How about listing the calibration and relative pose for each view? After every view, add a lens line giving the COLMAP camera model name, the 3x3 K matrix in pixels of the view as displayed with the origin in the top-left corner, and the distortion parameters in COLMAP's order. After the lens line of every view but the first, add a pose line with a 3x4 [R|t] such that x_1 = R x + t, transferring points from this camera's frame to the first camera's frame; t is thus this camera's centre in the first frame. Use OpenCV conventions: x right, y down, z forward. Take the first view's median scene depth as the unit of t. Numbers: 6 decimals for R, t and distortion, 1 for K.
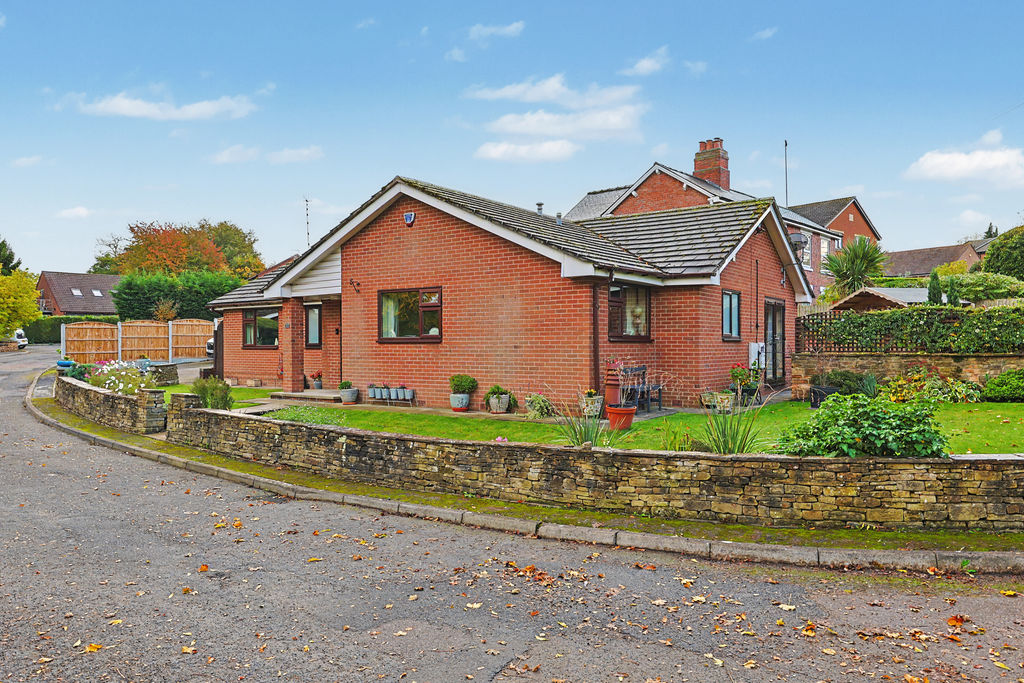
lens RADIAL K [[721.0, 0, 512.0], [0, 721.0, 341.5], [0, 0, 1]] dist [-0.003351, -0.001289]
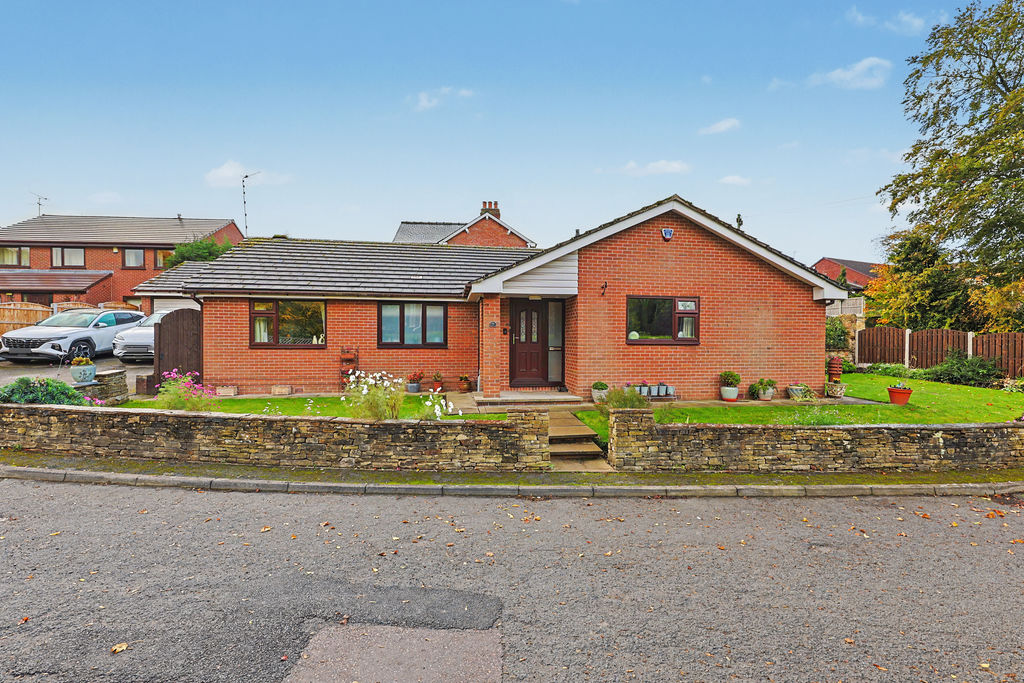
lens RADIAL K [[472.3, 0, 512.0], [0, 472.3, 341.5], [0, 0, 1]] dist [-0.000136, -0.000124]
pose [[0.704339, 0.003461, 0.709855, -0.821115], [-0.010489, 0.999930, 0.005532, -0.004105], [-0.709786, -0.011342, 0.704326, 0.642269]]
